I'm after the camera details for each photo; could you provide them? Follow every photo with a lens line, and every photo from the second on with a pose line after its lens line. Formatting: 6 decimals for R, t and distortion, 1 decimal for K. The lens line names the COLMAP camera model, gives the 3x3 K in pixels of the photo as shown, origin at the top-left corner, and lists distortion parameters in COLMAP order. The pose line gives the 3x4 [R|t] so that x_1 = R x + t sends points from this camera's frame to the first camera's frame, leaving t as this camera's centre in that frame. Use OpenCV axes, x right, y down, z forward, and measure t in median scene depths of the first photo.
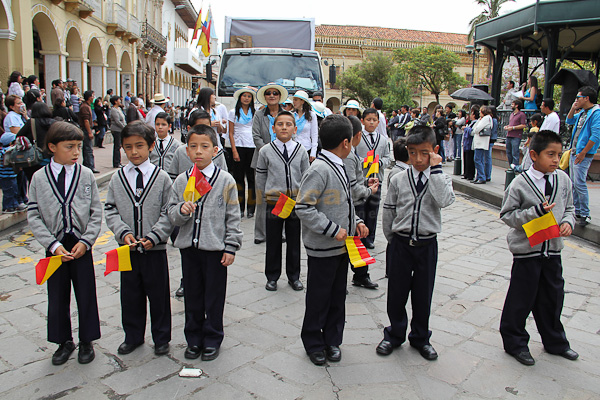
lens RADIAL K [[511.2, 0, 300.0], [0, 511.2, 200.0], [0, 0, 1]] dist [-0.180037, 0.160003]
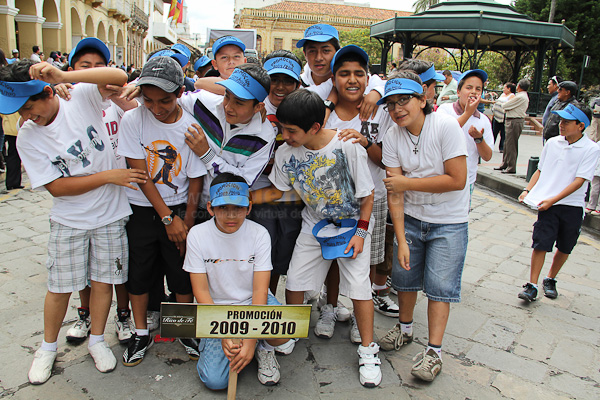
lens RADIAL K [[511.2, 0, 300.0], [0, 511.2, 200.0], [0, 0, 1]] dist [-0.180037, 0.160003]
pose [[0.997951, 0.008168, 0.063462, 0.022729], [-0.011990, 0.998121, 0.060081, 0.042371], [-0.062852, -0.060719, 0.996174, -0.254744]]
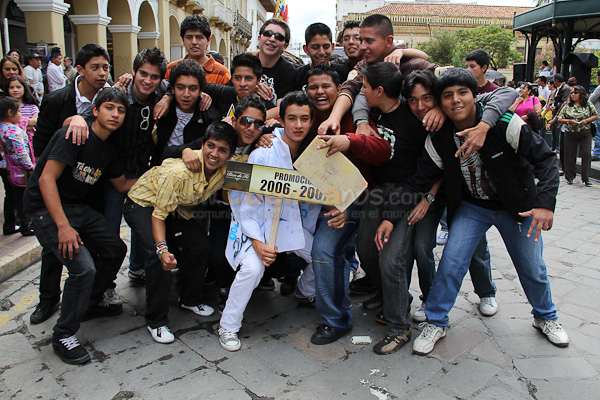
lens RADIAL K [[511.2, 0, 300.0], [0, 511.2, 200.0], [0, 0, 1]] dist [-0.180037, 0.160003]
pose [[0.990831, 0.005353, -0.134998, -0.004821], [0.000862, 0.998944, 0.045933, 0.024954], [0.135101, -0.045628, 0.989781, -0.150601]]
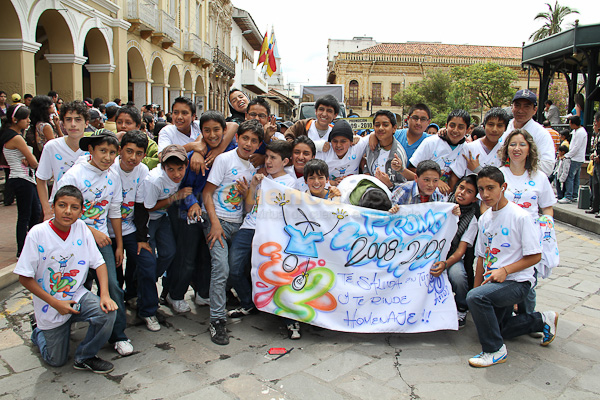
lens RADIAL K [[511.2, 0, 300.0], [0, 511.2, 200.0], [0, 0, 1]] dist [-0.180037, 0.160003]
pose [[0.992535, -0.002059, -0.121942, 0.001558], [-0.001887, 0.999479, -0.032234, 0.007318], [0.121945, 0.032223, 0.992014, -0.053862]]
